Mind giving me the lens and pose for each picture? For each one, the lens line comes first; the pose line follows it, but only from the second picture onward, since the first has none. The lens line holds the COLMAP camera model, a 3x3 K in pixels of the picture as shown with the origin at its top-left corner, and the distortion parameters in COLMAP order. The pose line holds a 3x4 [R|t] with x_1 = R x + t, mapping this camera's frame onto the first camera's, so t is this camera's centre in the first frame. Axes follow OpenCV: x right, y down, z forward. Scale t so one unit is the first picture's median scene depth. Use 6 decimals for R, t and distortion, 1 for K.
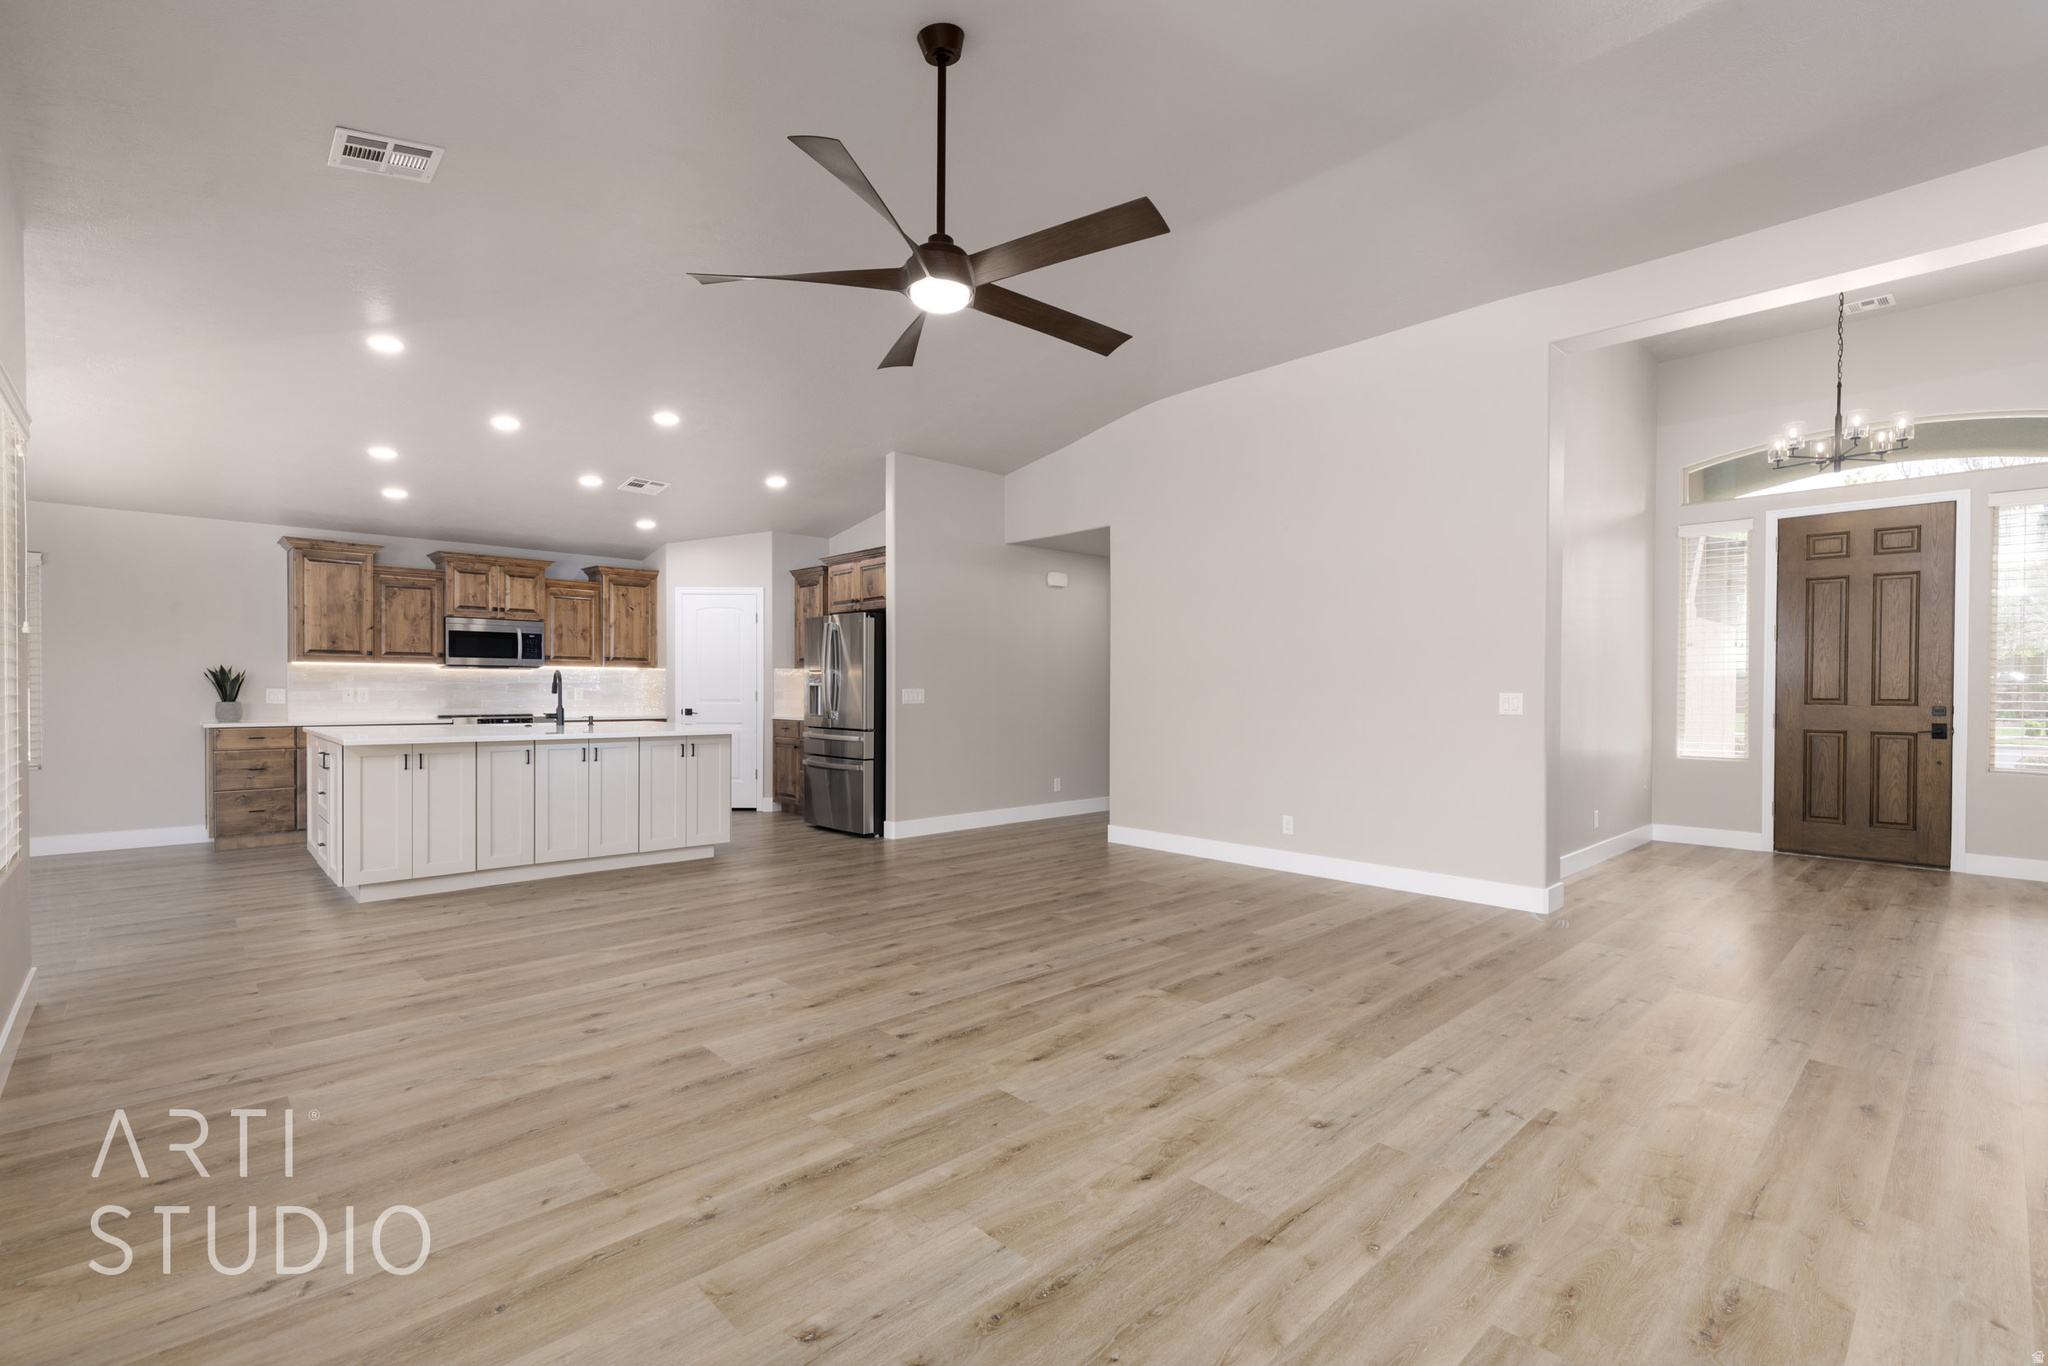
lens RADIAL K [[917.6, 0, 1033.0], [0, 917.6, 694.7], [0, 0, 1]] dist [0.011893, -0.000274]
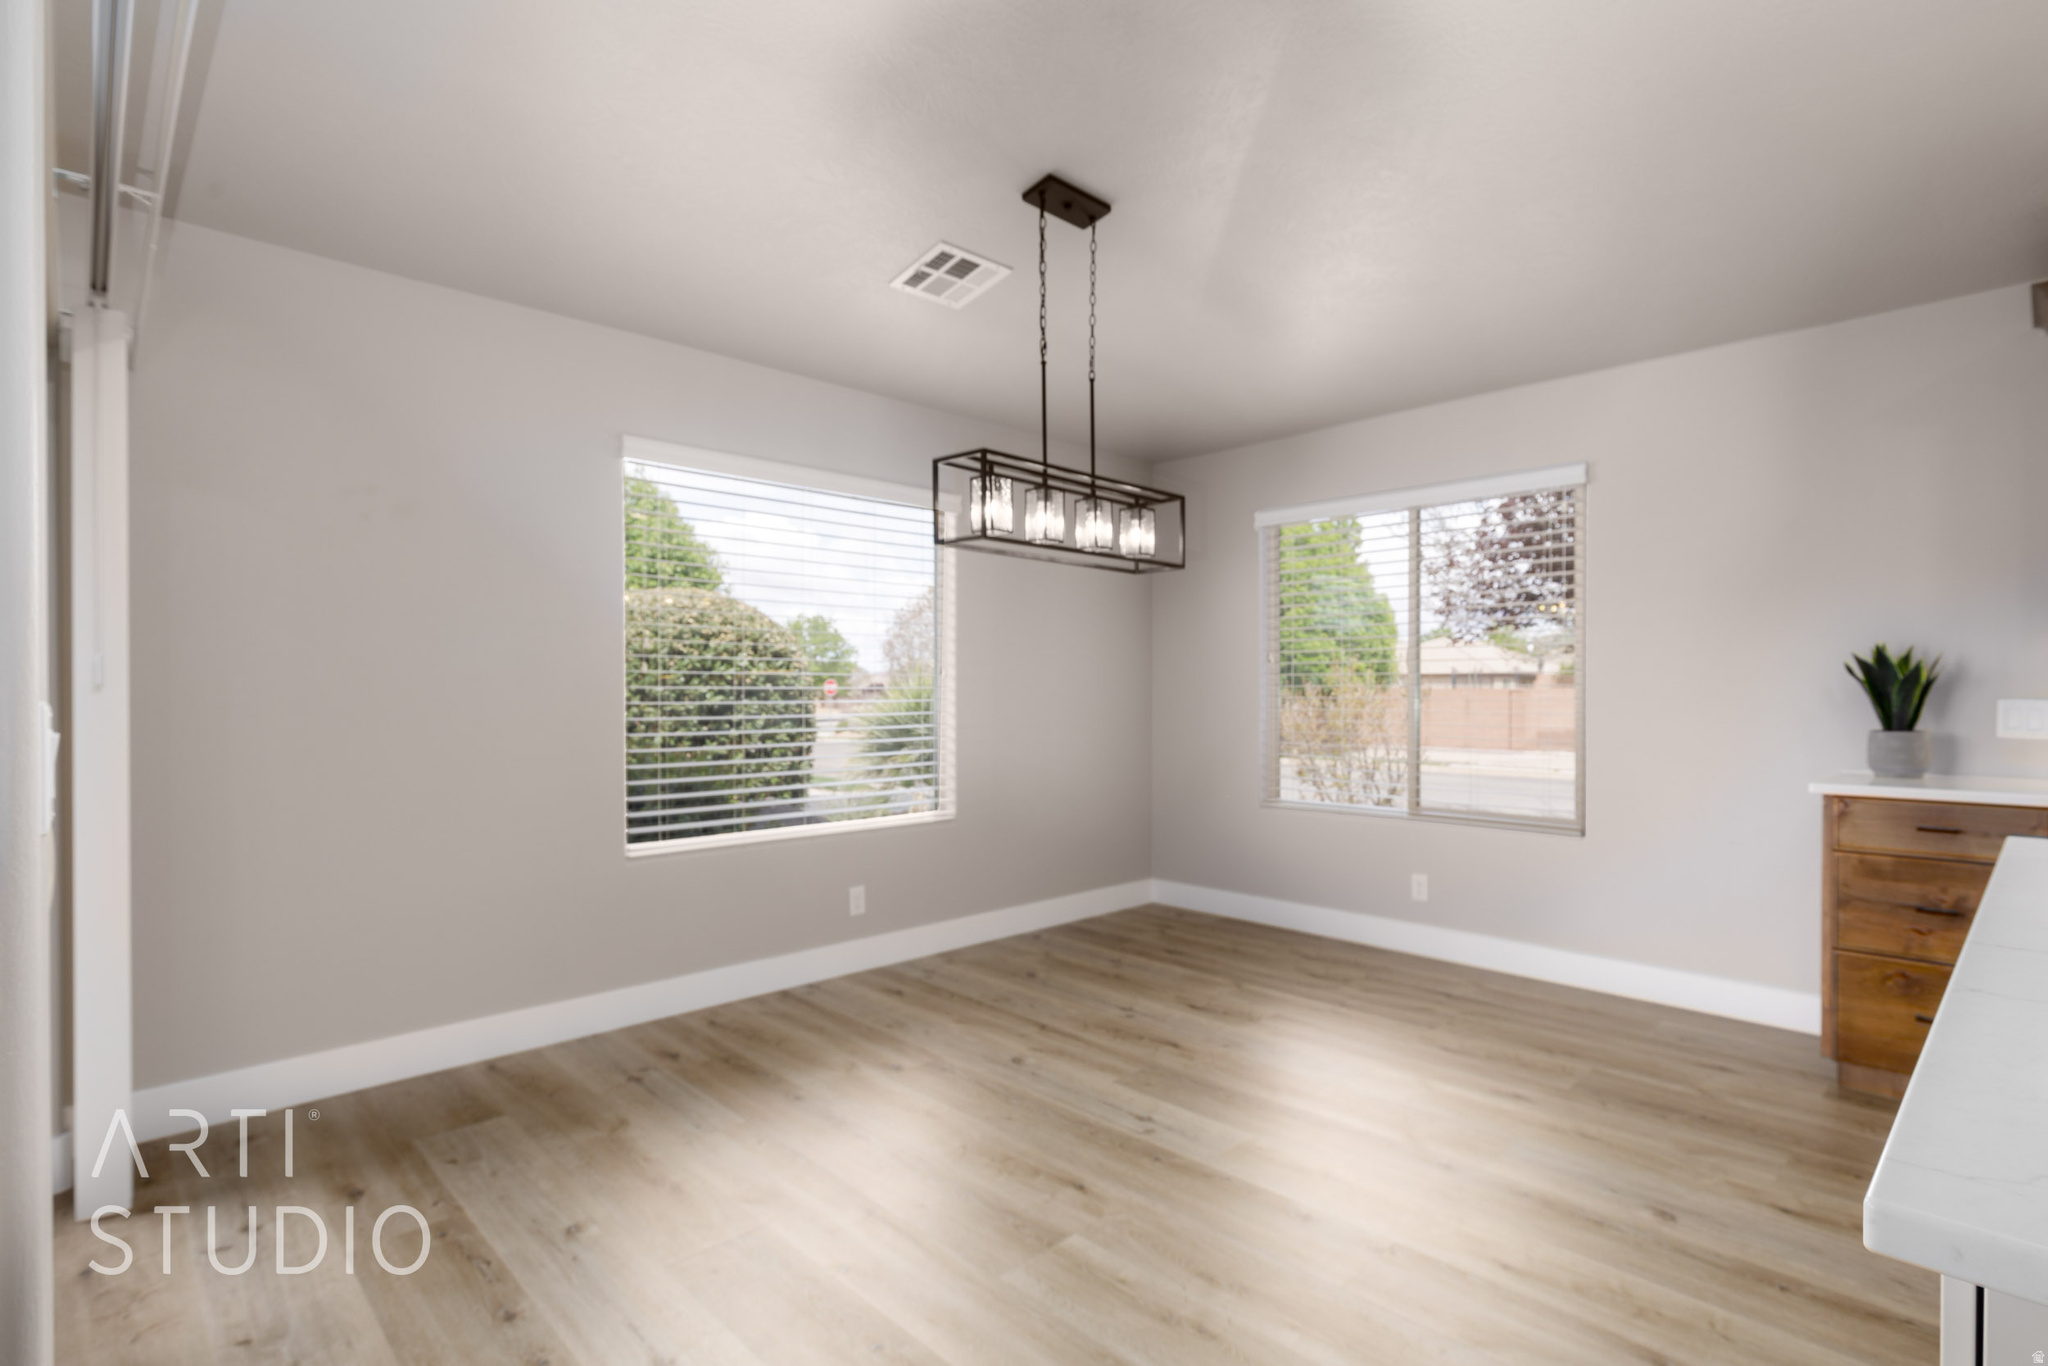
lens RADIAL K [[1001.3, 0, 1045.1], [0, 1001.3, 697.3], [0, 0, 1]] dist [-0.001927, -0.000003]
pose [[0.020522, 0.004532, -0.999779, -0.398352], [-0.004996, 0.999978, 0.004430, -0.007162], [0.999777, 0.004904, 0.020544, 0.570967]]
